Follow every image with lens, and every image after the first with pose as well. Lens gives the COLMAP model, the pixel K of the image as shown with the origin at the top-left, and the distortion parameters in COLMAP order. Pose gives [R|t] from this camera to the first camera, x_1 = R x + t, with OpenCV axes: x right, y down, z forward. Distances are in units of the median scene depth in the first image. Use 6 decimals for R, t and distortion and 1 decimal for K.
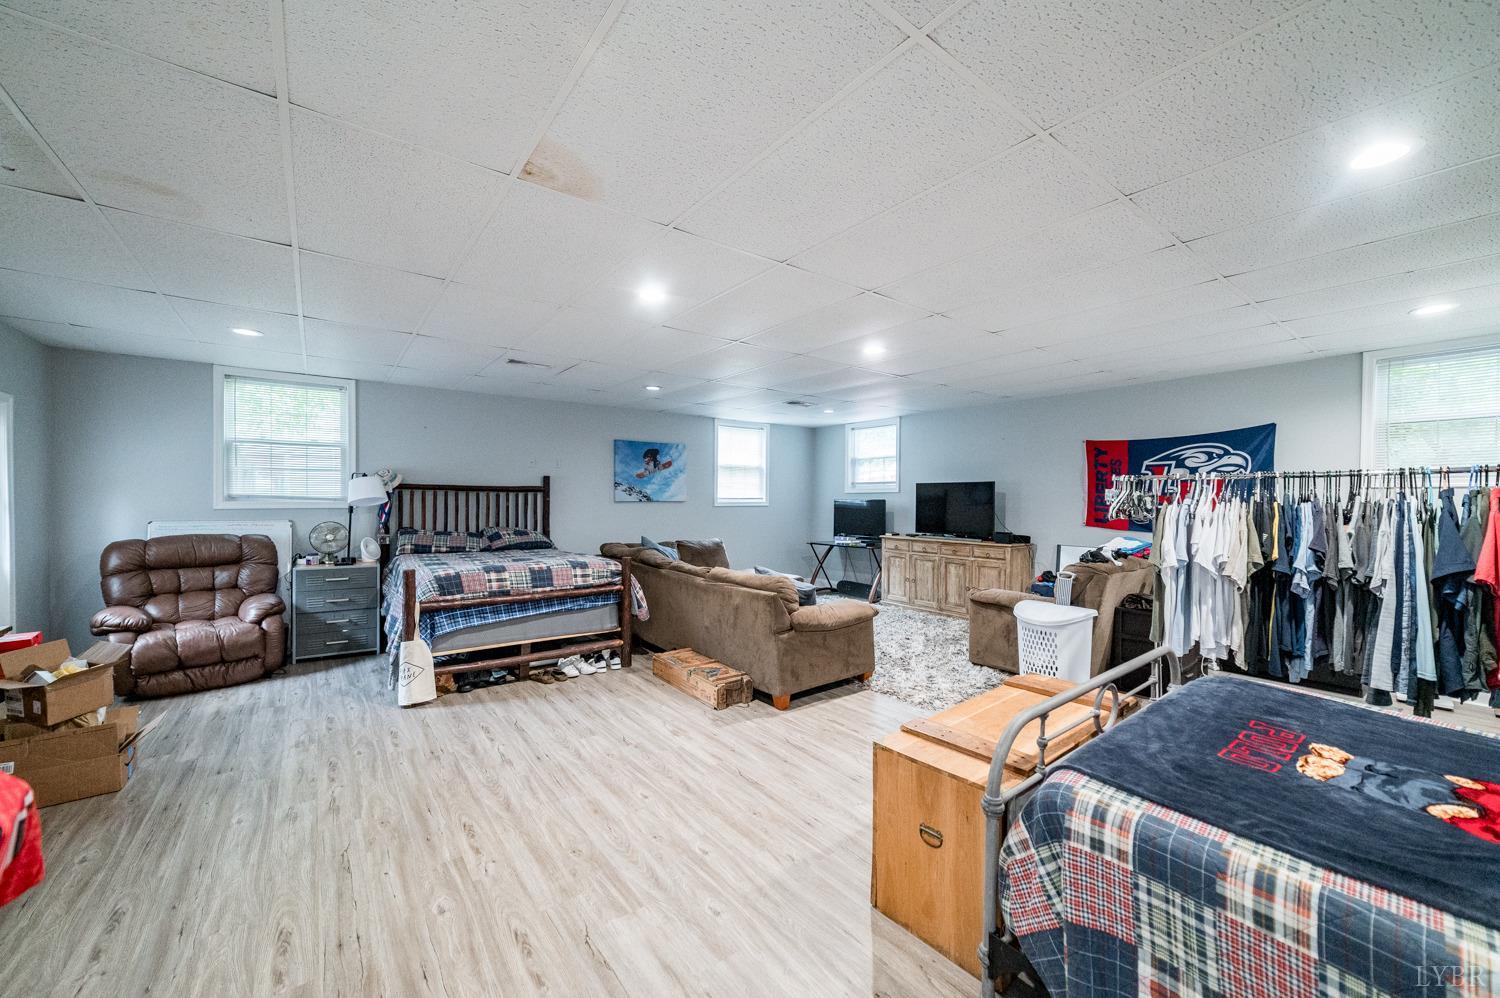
lens RADIAL K [[571.9, 0, 744.5], [0, 571.9, 501.3], [0, 0, 1]] dist [0.000060, 0.001016]
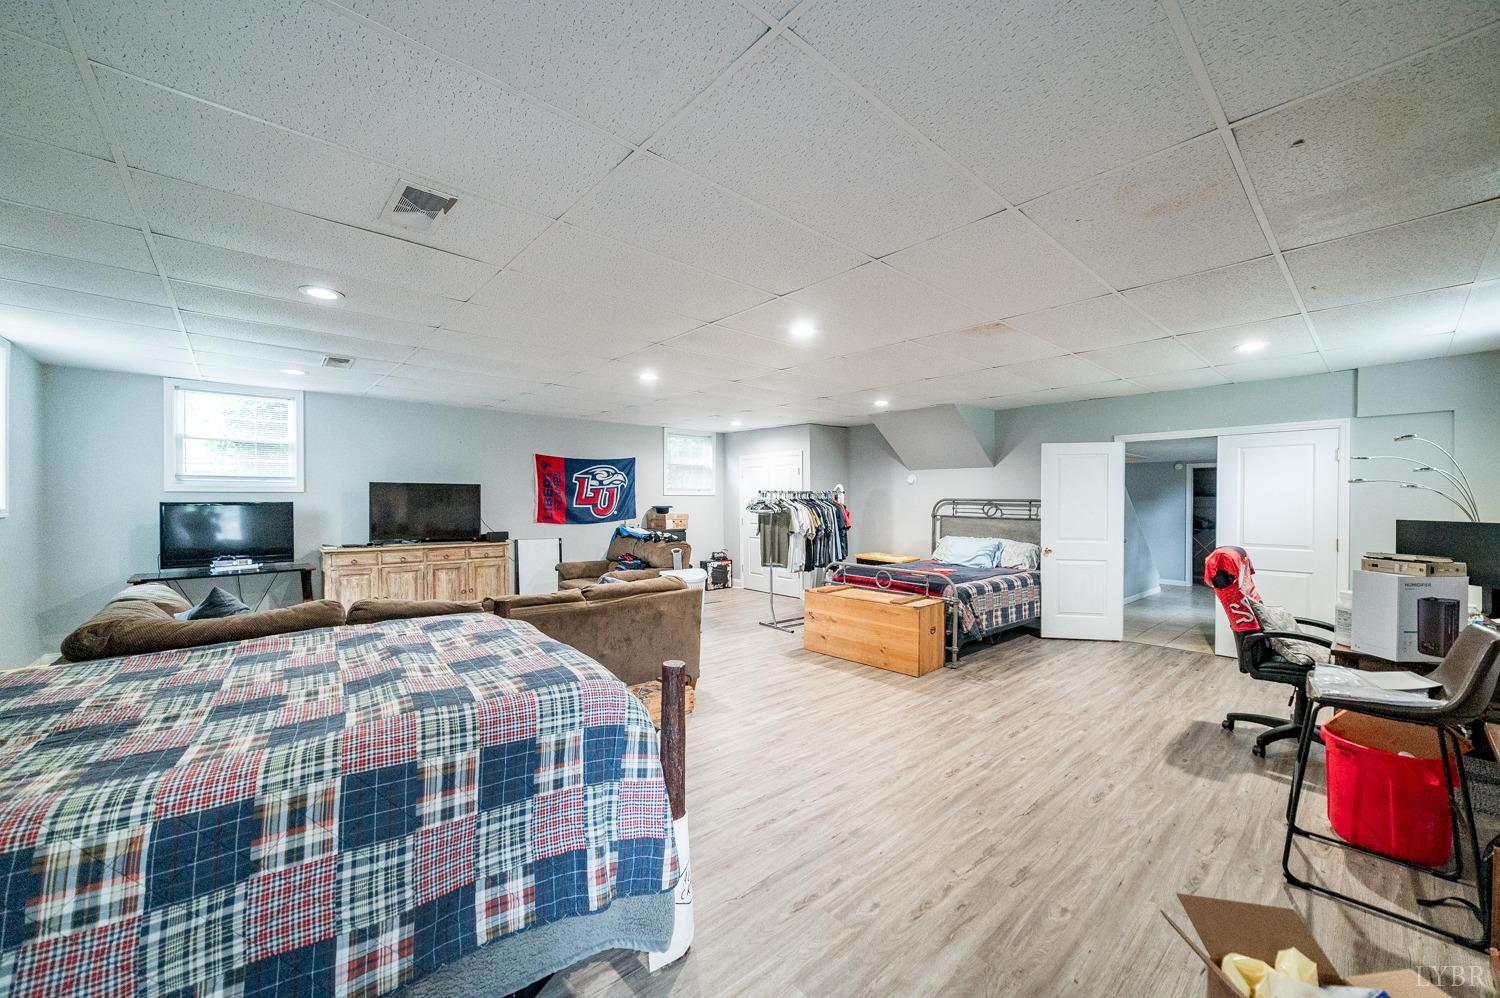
lens RADIAL K [[571.9, 0, 749.6], [0, 571.9, 501.2], [0, 0, 1]] dist [0.000060, 0.001016]
pose [[-0.083664, -0.008163, 0.996461, -0.666596], [0.000739, 0.999966, 0.008254, -0.012821], [-0.996494, 0.001427, -0.083655, 0.610275]]
